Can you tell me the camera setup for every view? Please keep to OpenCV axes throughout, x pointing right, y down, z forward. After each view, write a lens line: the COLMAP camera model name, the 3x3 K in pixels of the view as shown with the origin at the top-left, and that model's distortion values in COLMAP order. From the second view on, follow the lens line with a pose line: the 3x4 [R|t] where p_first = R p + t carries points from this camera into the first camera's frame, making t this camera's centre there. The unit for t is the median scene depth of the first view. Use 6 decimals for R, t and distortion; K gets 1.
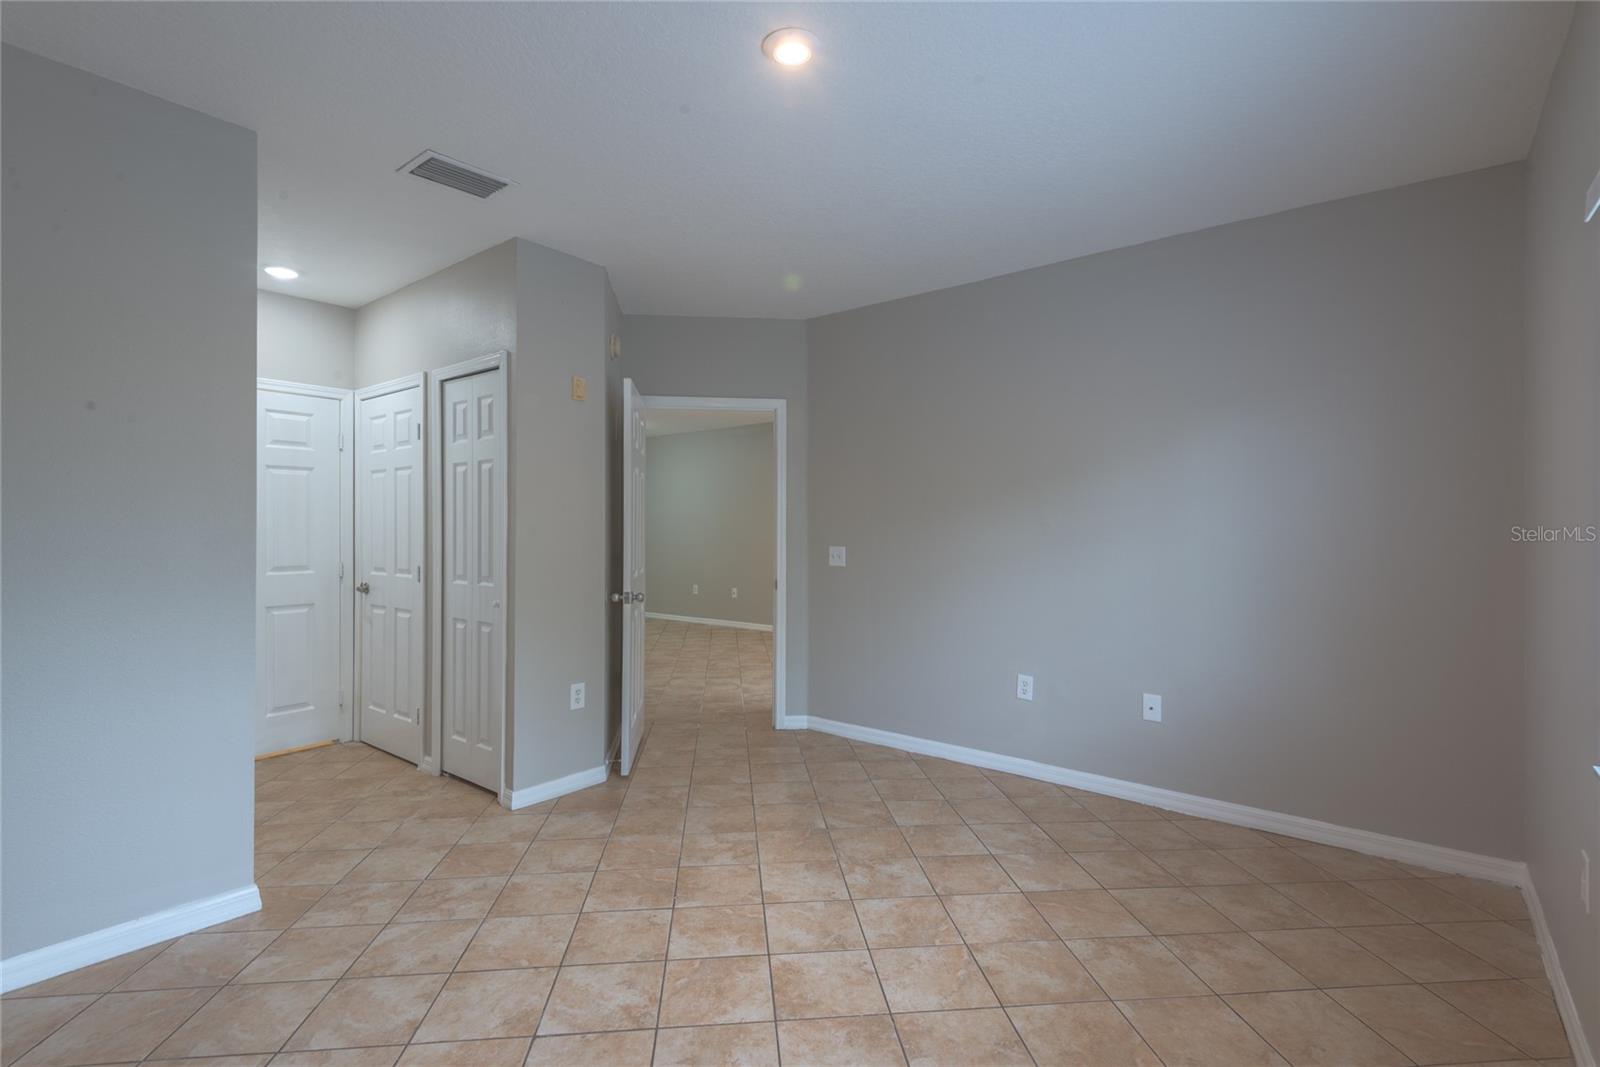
lens RADIAL K [[726.0, 0, 795.4], [0, 726.0, 533.6], [0, 0, 1]] dist [0.040534, -0.021621]
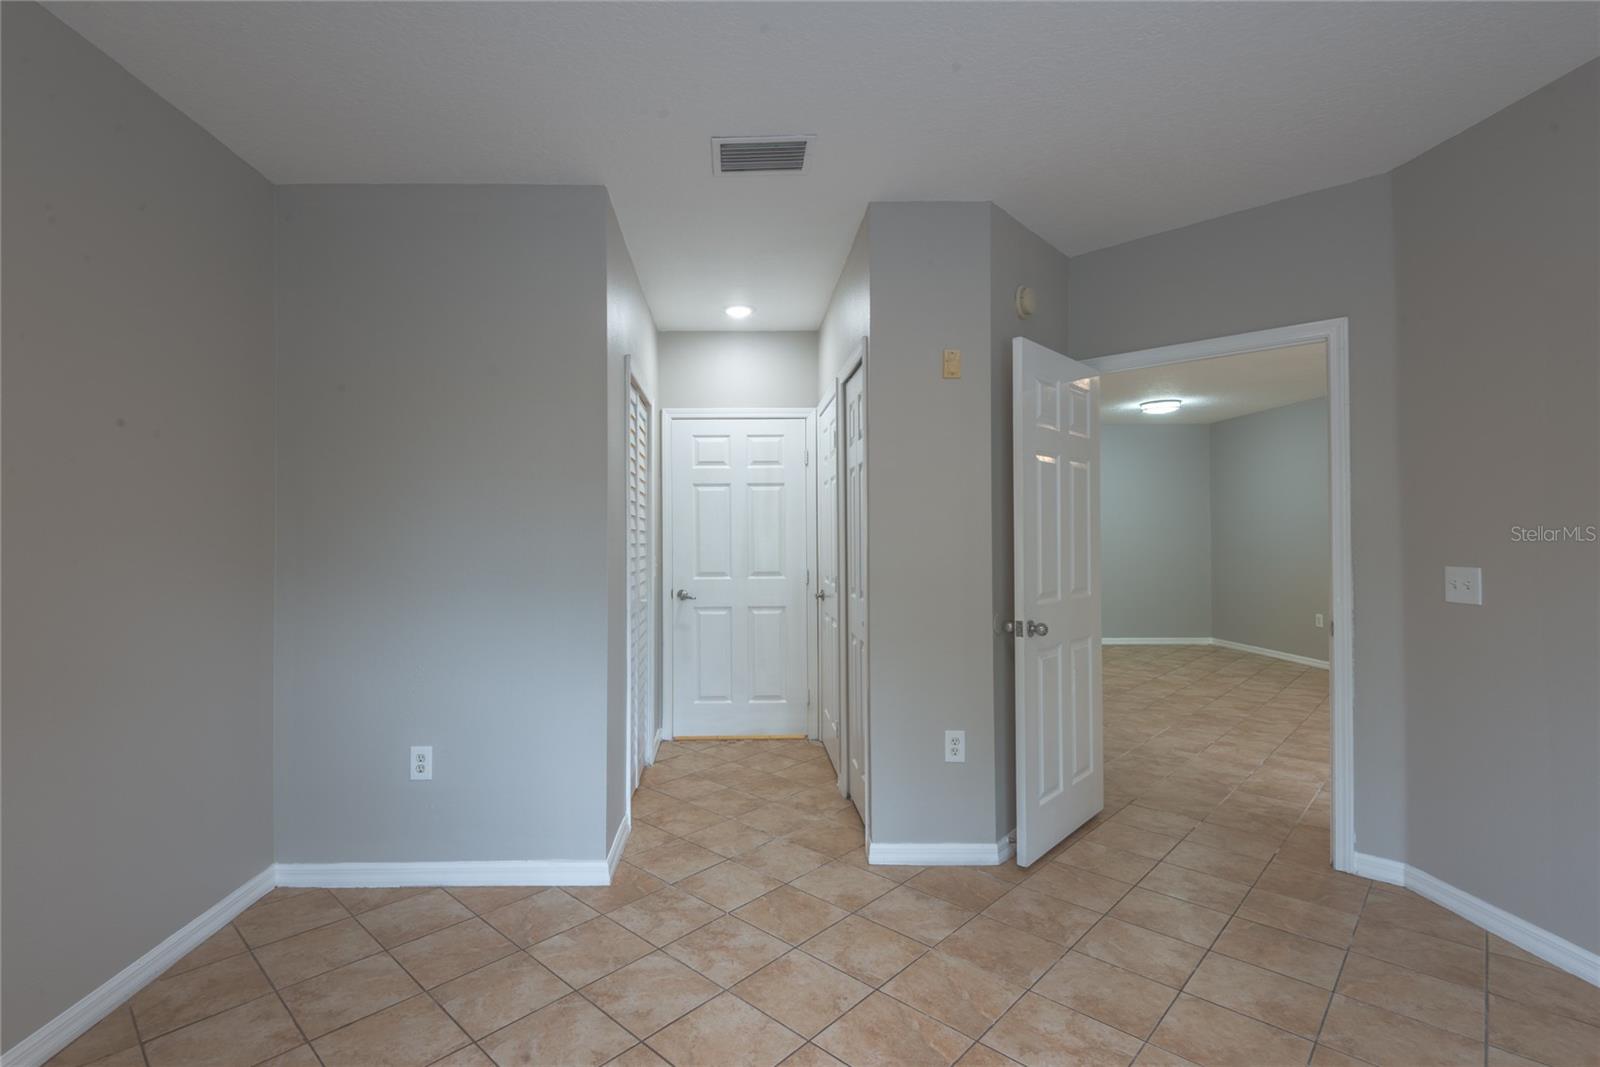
lens RADIAL K [[726.0, 0, 795.4], [0, 726.0, 533.6], [0, 0, 1]] dist [0.040534, -0.021621]
pose [[0.642853, -0.009338, -0.765933, 0.219080], [0.001804, 0.999941, -0.010677, -0.002979], [0.765987, 0.005483, 0.642832, 0.372100]]
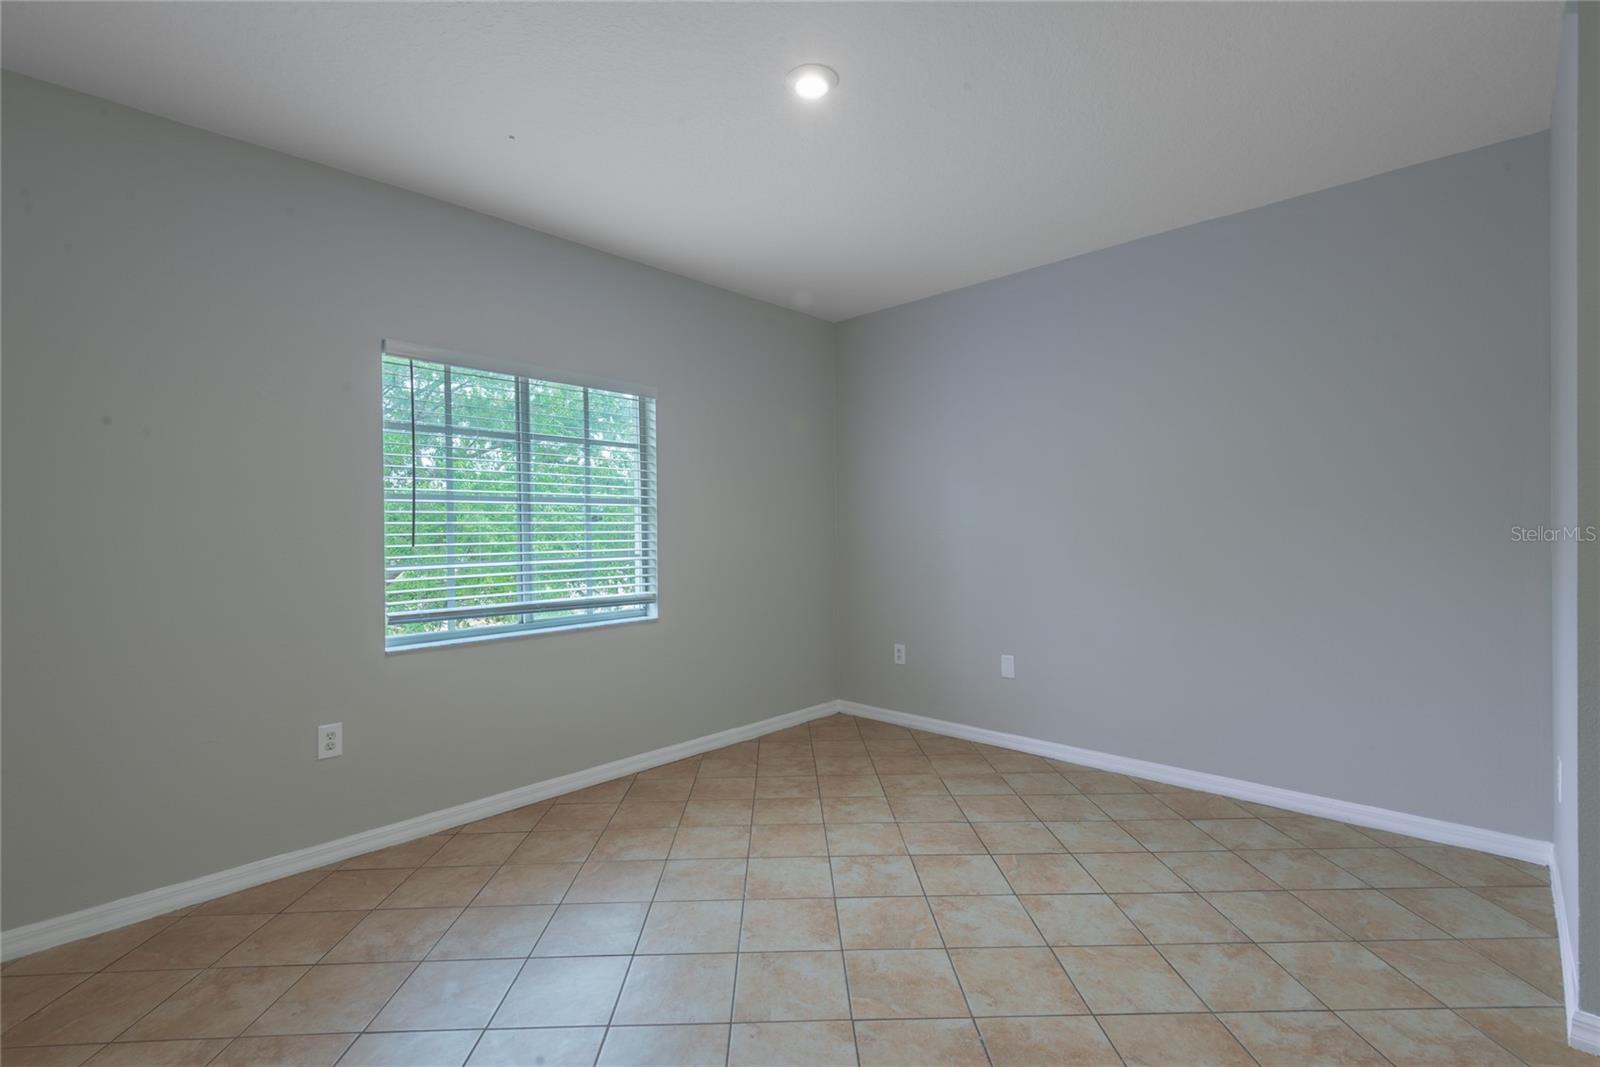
lens RADIAL K [[726.0, 0, 795.4], [0, 726.0, 533.6], [0, 0, 1]] dist [0.040534, -0.021621]
pose [[-0.996871, 0.008394, 0.078593, -0.037256], [0.009572, 0.999847, 0.014629, 0.003565], [-0.078458, 0.015335, -0.996799, 1.321682]]
